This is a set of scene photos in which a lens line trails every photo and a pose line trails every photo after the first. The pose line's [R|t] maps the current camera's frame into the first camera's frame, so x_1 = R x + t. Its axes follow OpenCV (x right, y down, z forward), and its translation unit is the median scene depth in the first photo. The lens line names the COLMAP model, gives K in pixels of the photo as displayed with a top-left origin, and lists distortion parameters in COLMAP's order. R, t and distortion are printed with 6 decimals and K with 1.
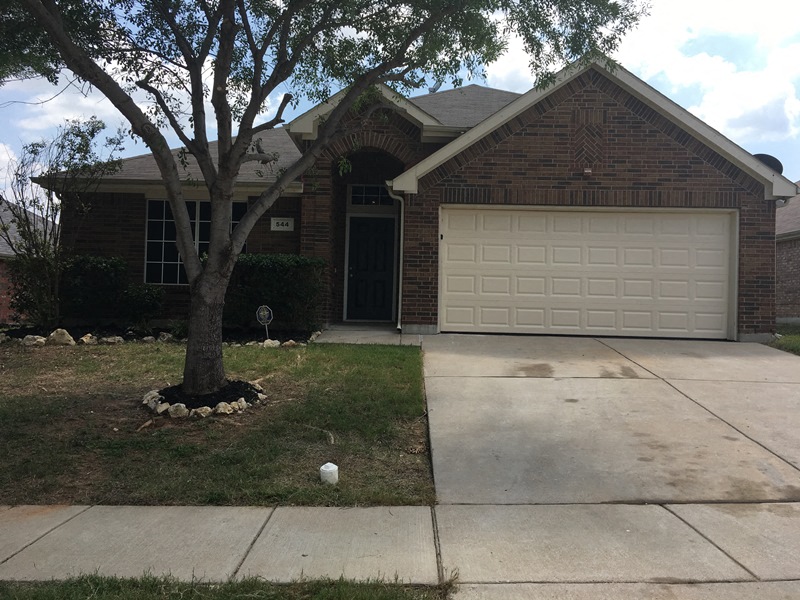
lens RADIAL K [[703.9, 0, 400.0], [0, 703.9, 300.0], [0, 0, 1]] dist [0.000189, -0.000738]
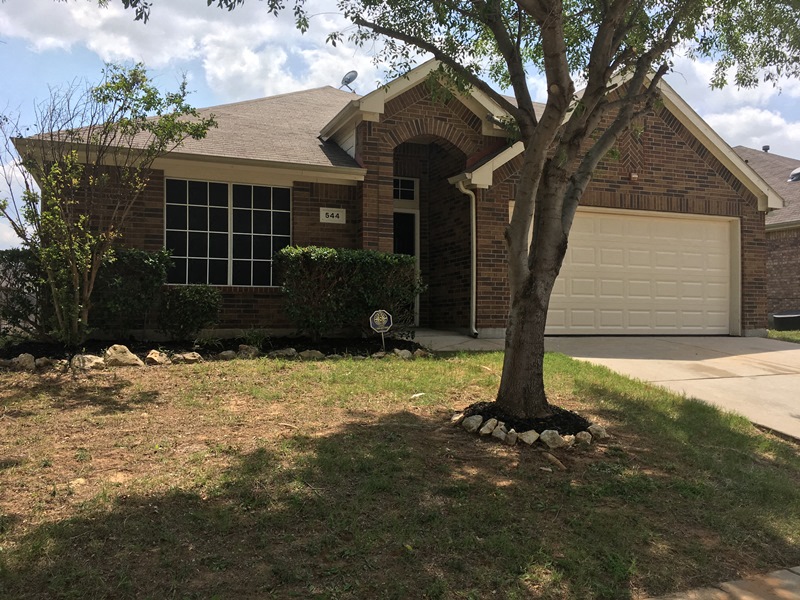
lens RADIAL K [[703.9, 0, 400.0], [0, 703.9, 300.0], [0, 0, 1]] dist [0.000189, -0.000738]
pose [[0.919646, -0.007338, 0.392680, -0.456681], [0.008417, 0.999964, -0.001027, -0.002487], [-0.392658, 0.004250, 0.919675, 0.182417]]
